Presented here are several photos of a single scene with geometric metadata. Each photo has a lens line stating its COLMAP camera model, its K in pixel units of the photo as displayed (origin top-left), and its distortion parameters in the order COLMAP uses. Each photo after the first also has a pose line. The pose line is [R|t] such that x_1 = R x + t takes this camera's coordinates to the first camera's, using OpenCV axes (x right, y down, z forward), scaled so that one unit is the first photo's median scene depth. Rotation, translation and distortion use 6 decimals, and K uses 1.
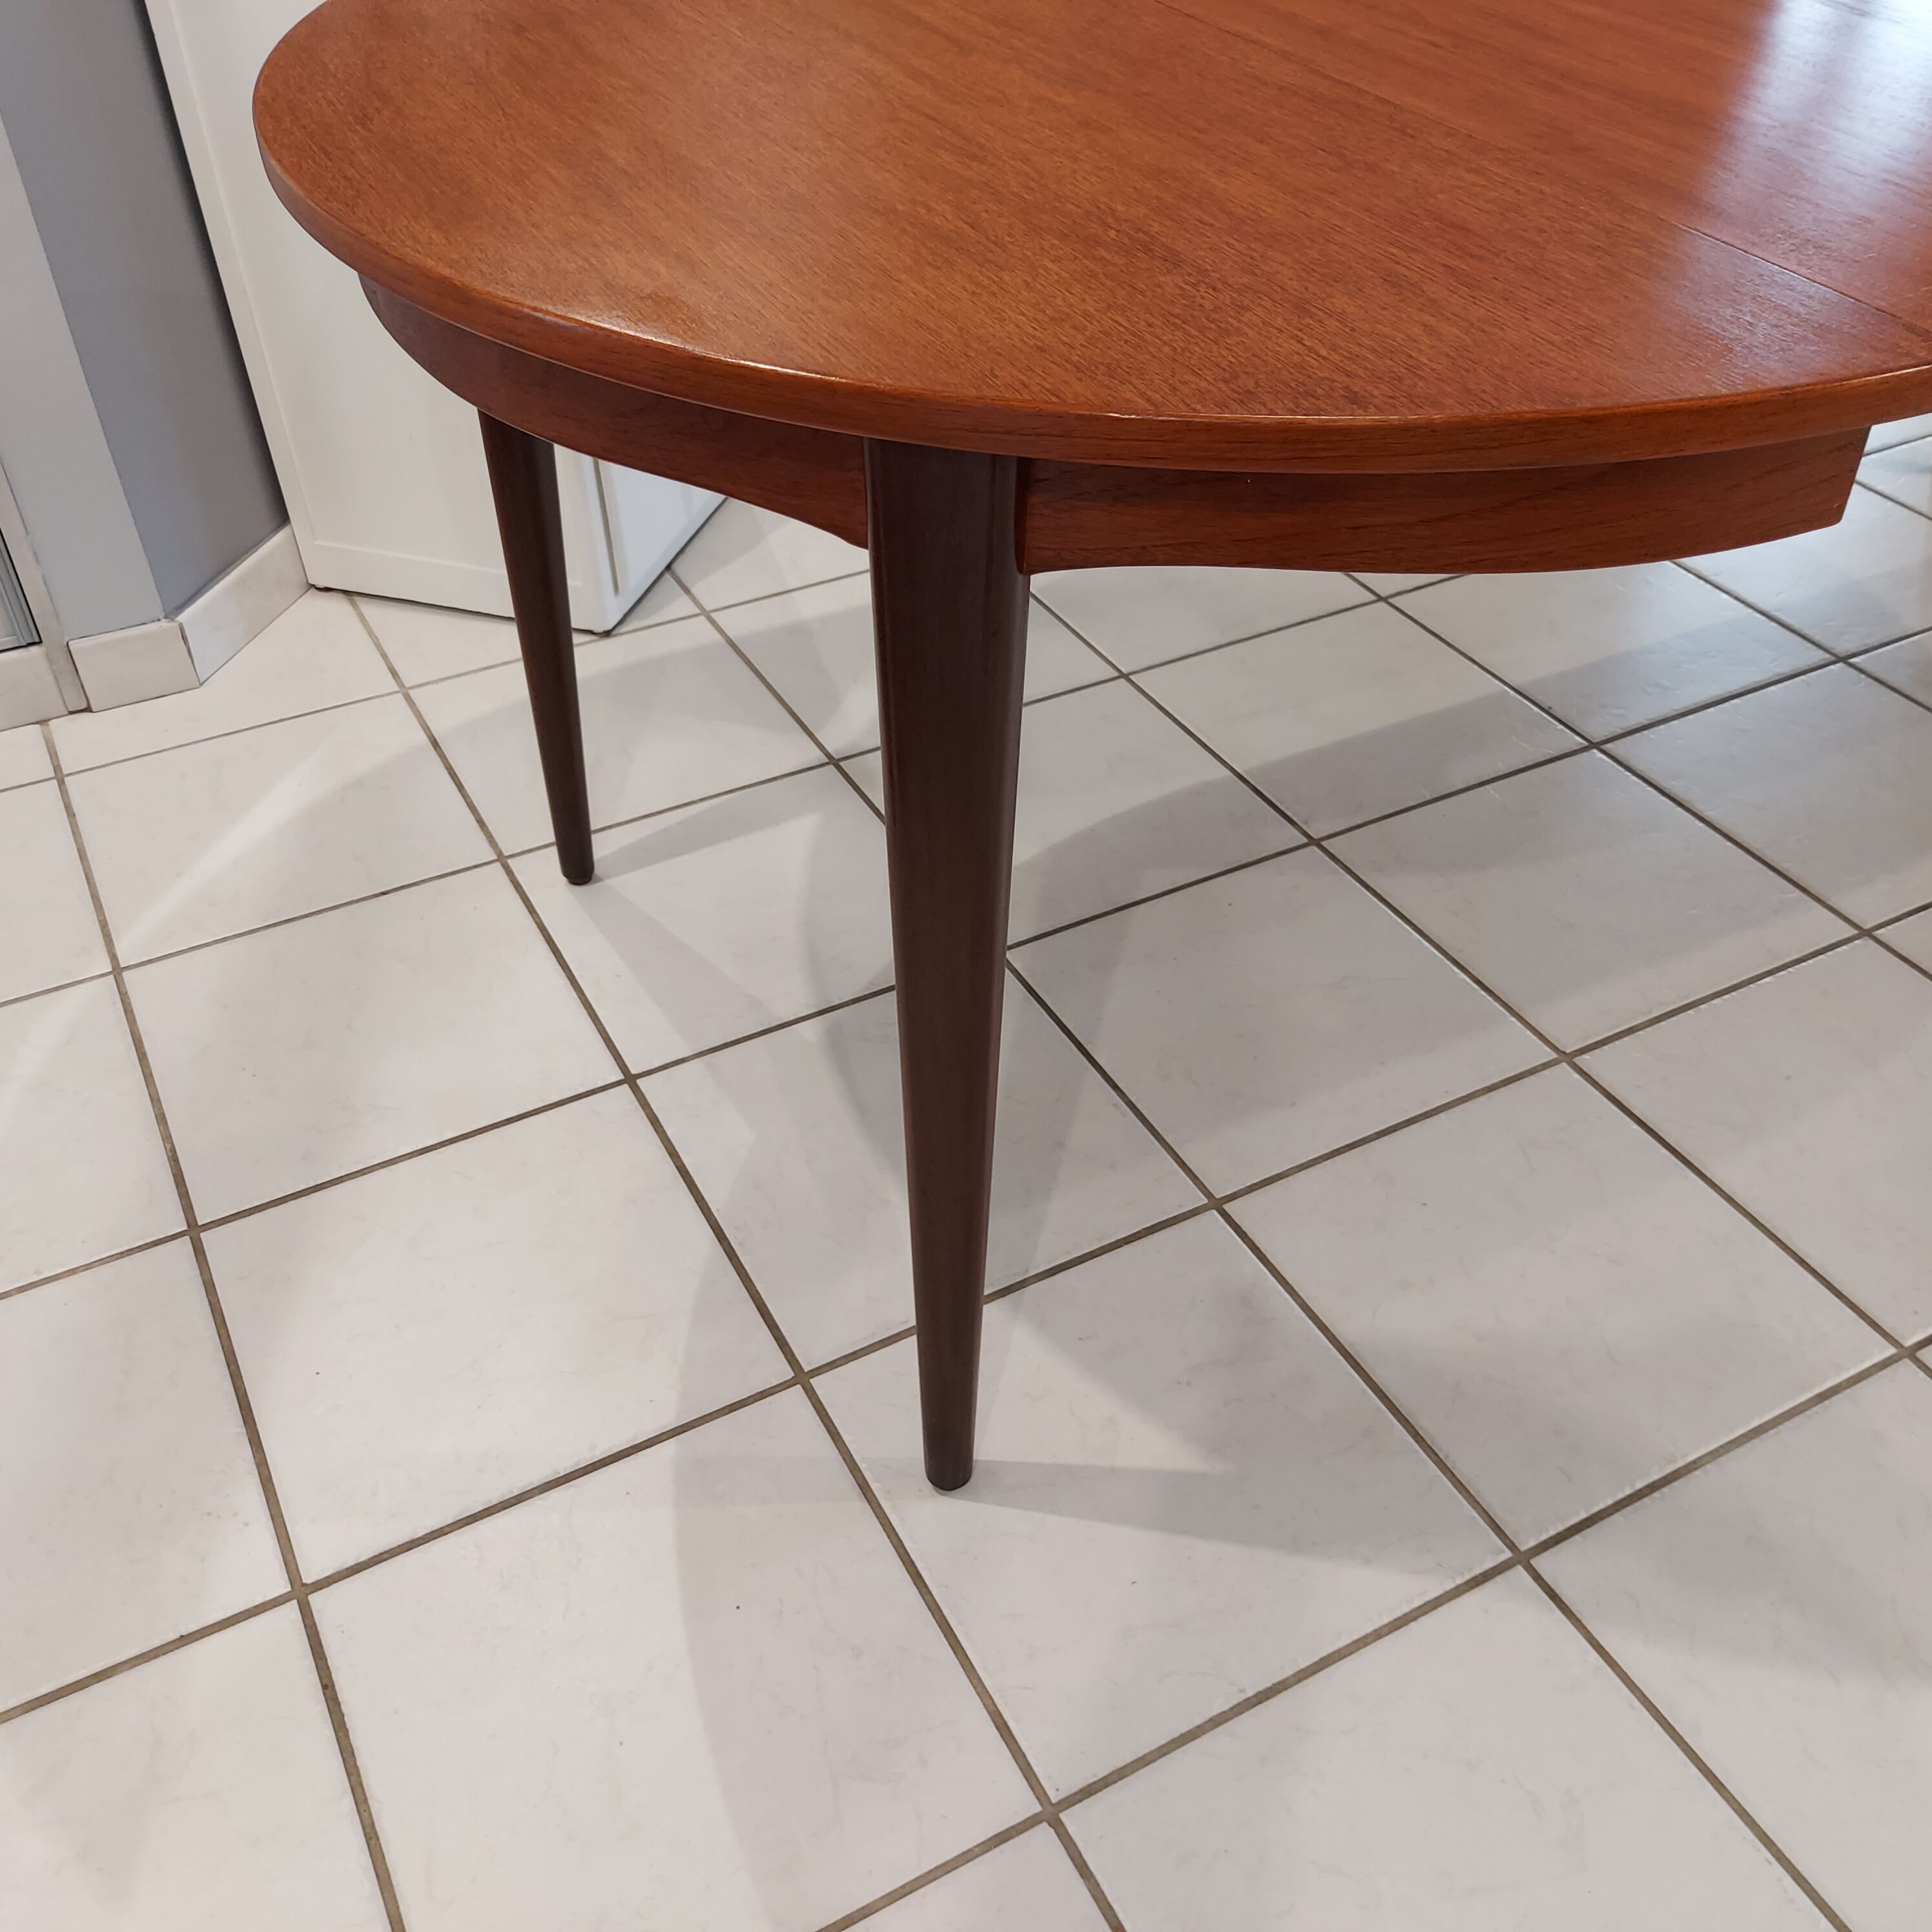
lens RADIAL K [[1866.5, 0, 966.0], [0, 1866.5, 966.0], [0, 0, 1]] dist [0.056836, -0.060658]
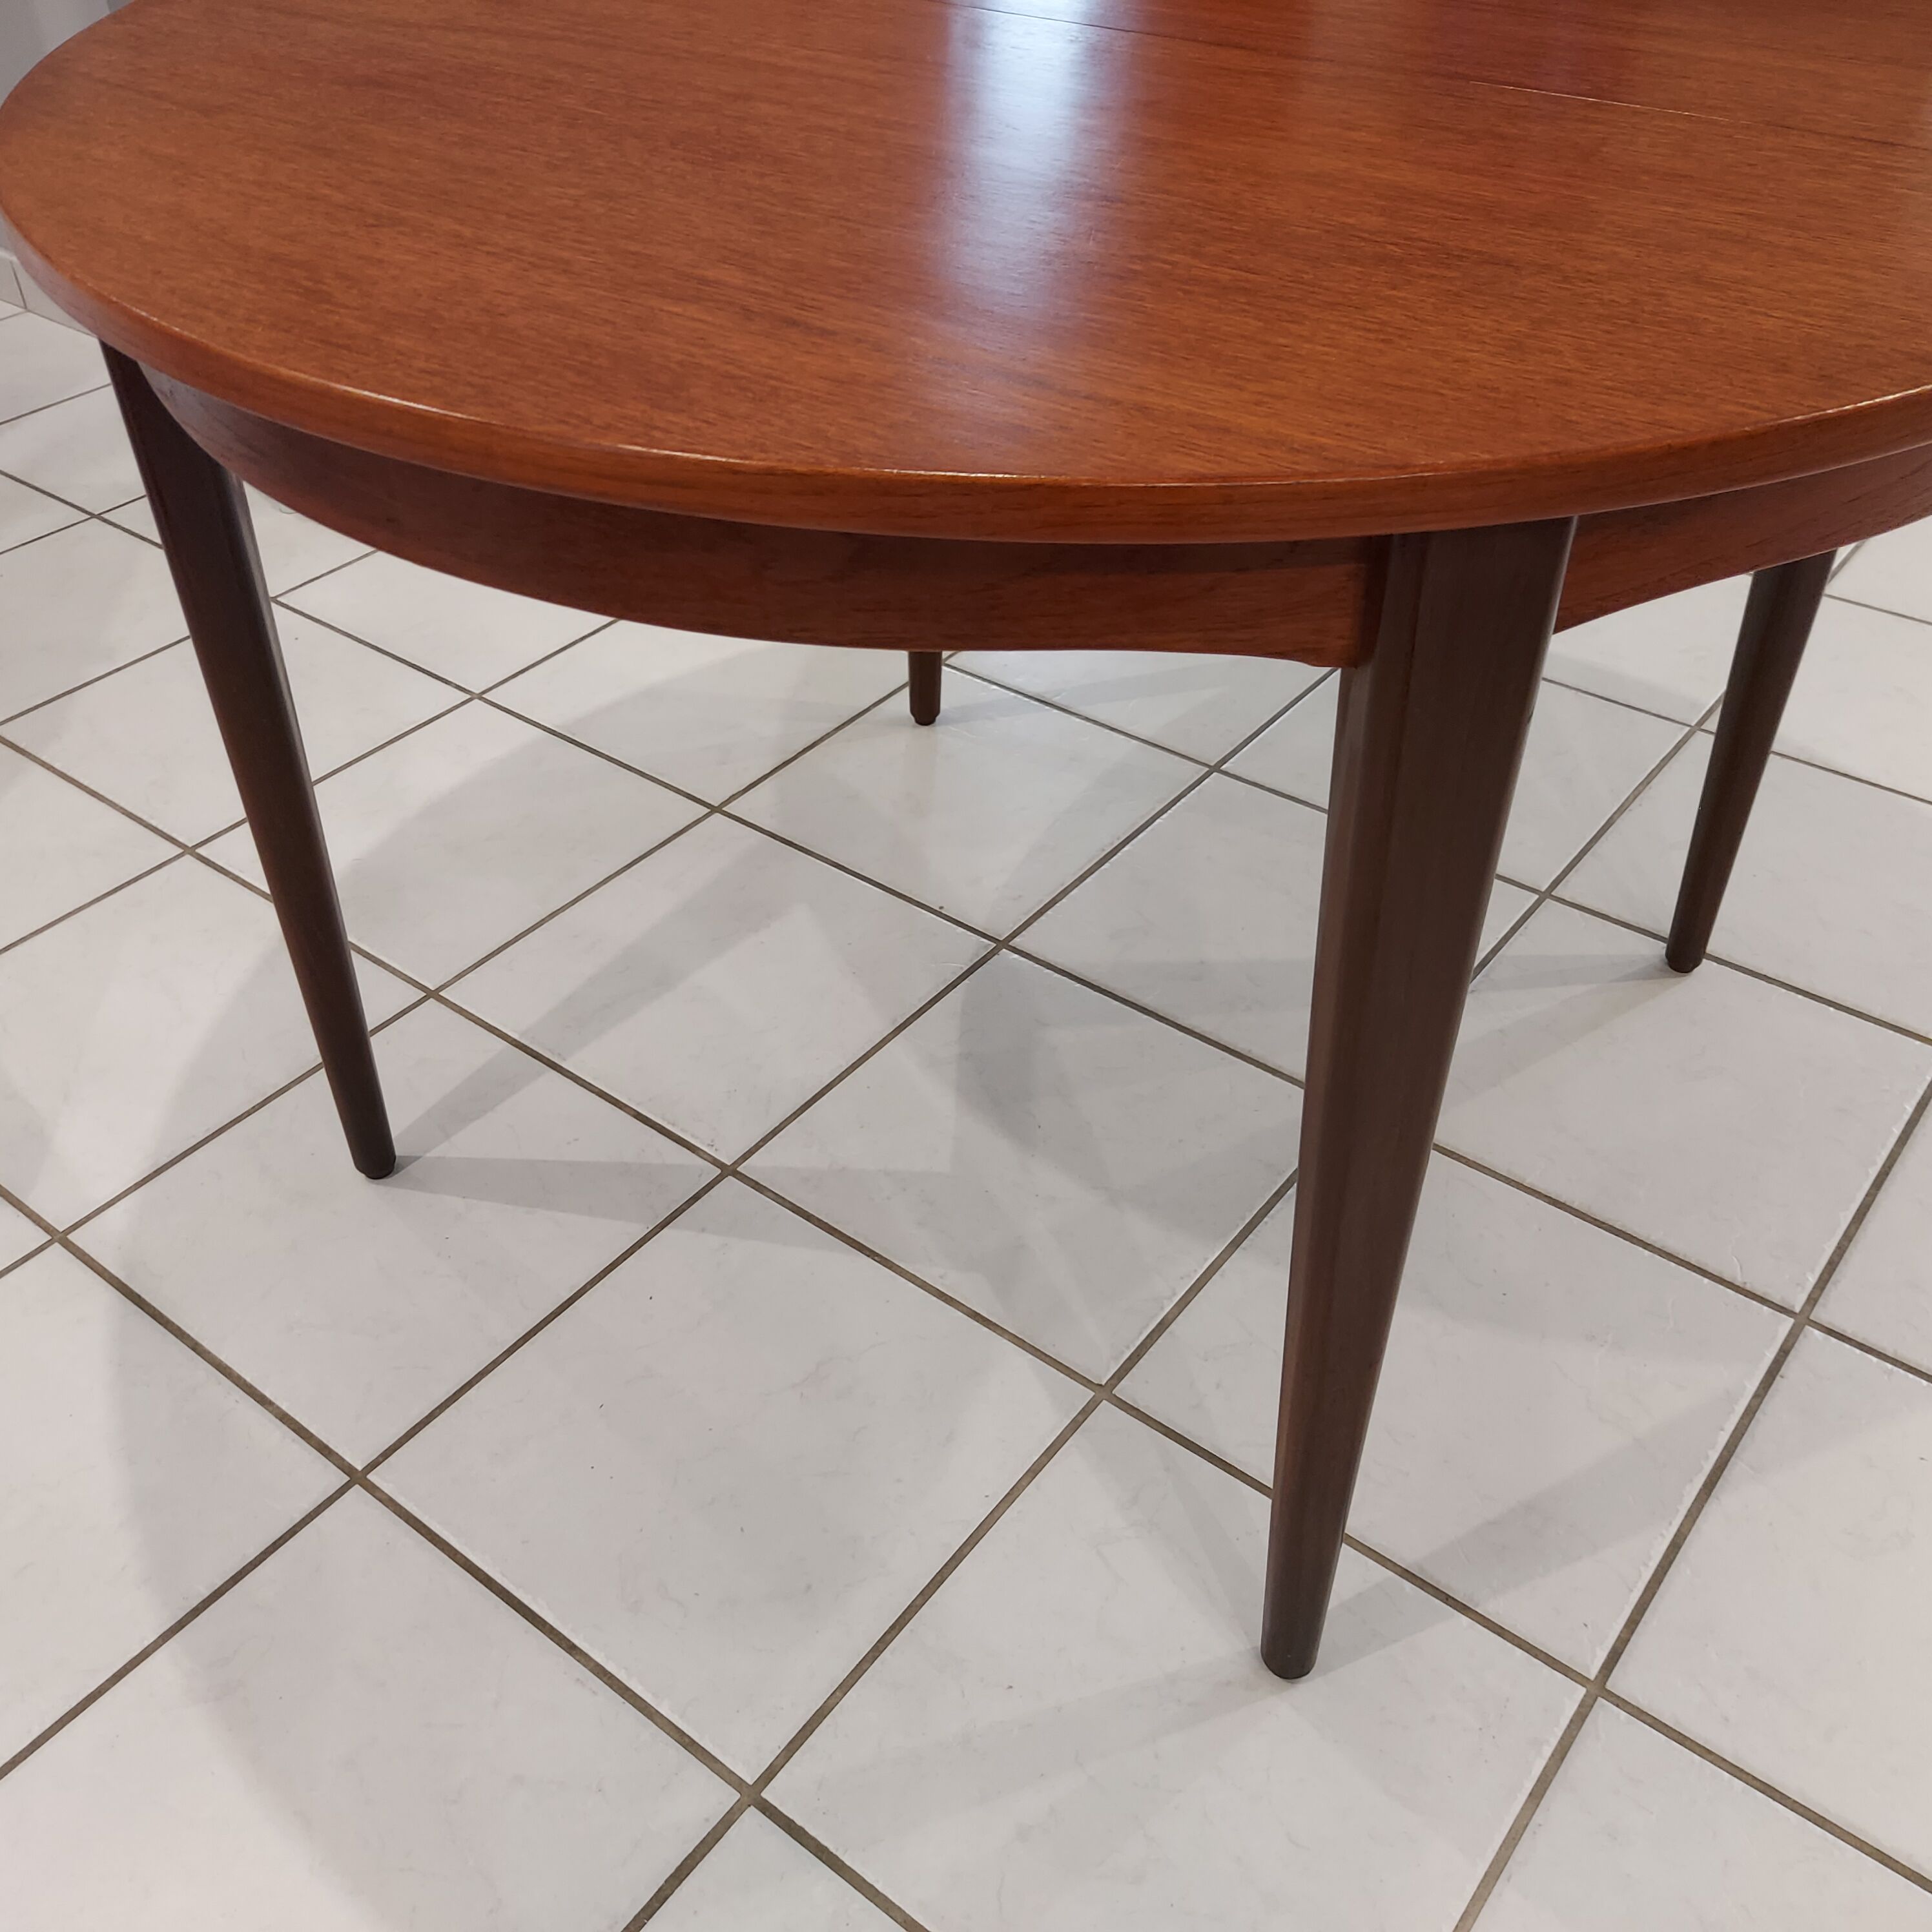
lens RADIAL K [[1866.5, 0, 966.0], [0, 1866.5, 966.0], [0, 0, 1]] dist [0.056836, -0.060658]
pose [[0.873811, -0.318525, 0.367418, -0.505059], [0.321833, 0.945251, 0.054068, -0.181039], [-0.364524, 0.071002, 0.928483, 0.279063]]
